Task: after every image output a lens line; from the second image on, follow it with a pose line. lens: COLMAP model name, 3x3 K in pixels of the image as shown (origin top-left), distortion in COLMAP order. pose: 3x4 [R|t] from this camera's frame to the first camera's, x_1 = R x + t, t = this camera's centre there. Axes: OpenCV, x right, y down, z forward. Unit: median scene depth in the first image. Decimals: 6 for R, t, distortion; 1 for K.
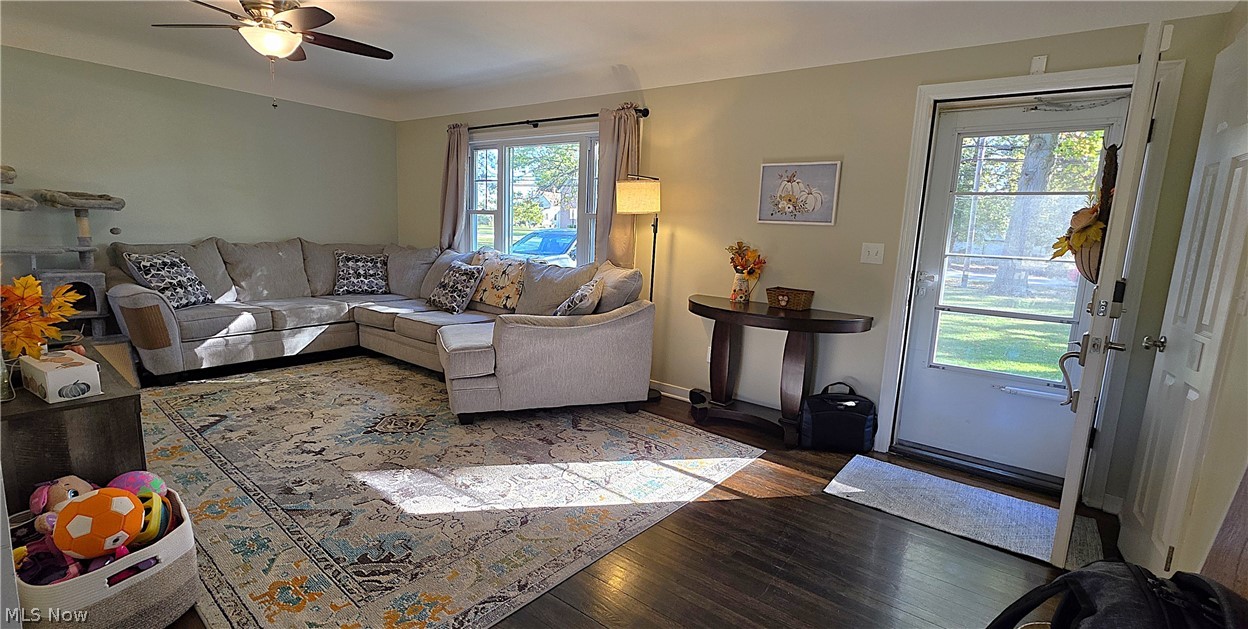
lens RADIAL K [[531.9, 0, 624.0], [0, 531.9, 311.8], [0, 0, 1]] dist [0.001268, -0.000037]
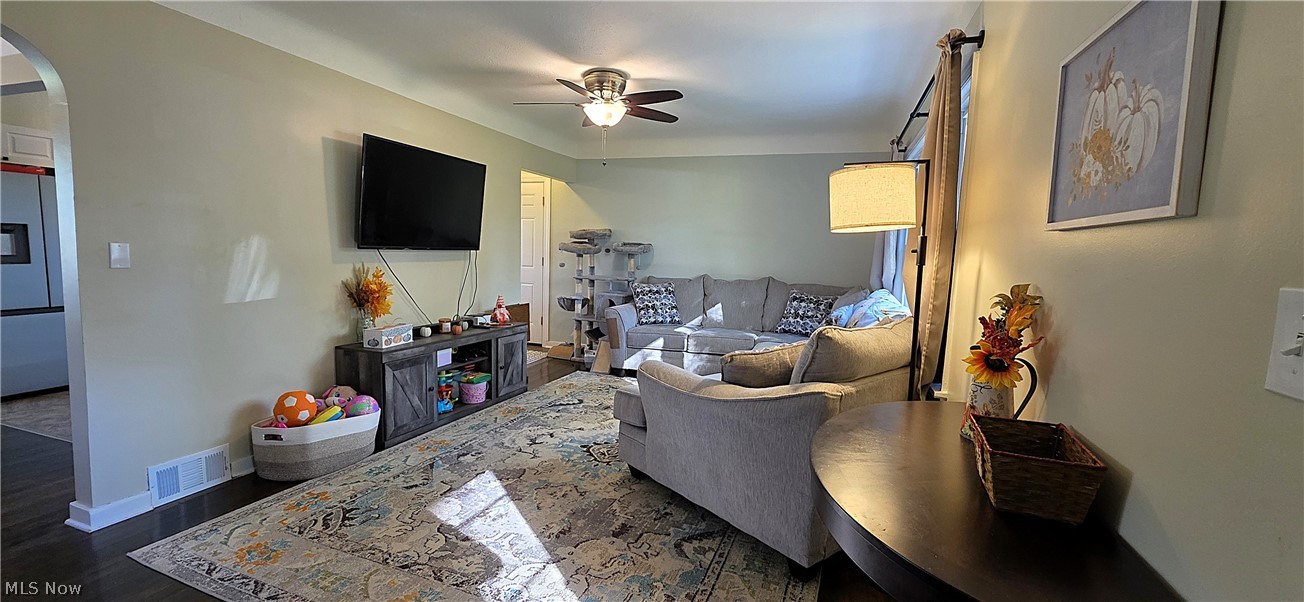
lens RADIAL K [[522.8, 0, 651.7], [0, 522.8, 299.2], [0, 0, 1]] dist [0.000013, -0.000139]
pose [[0.333708, 0.053330, -0.941167, 0.528725], [-0.166694, 0.986003, -0.003234, -0.084065], [0.927821, 0.157966, 0.337927, 0.699179]]
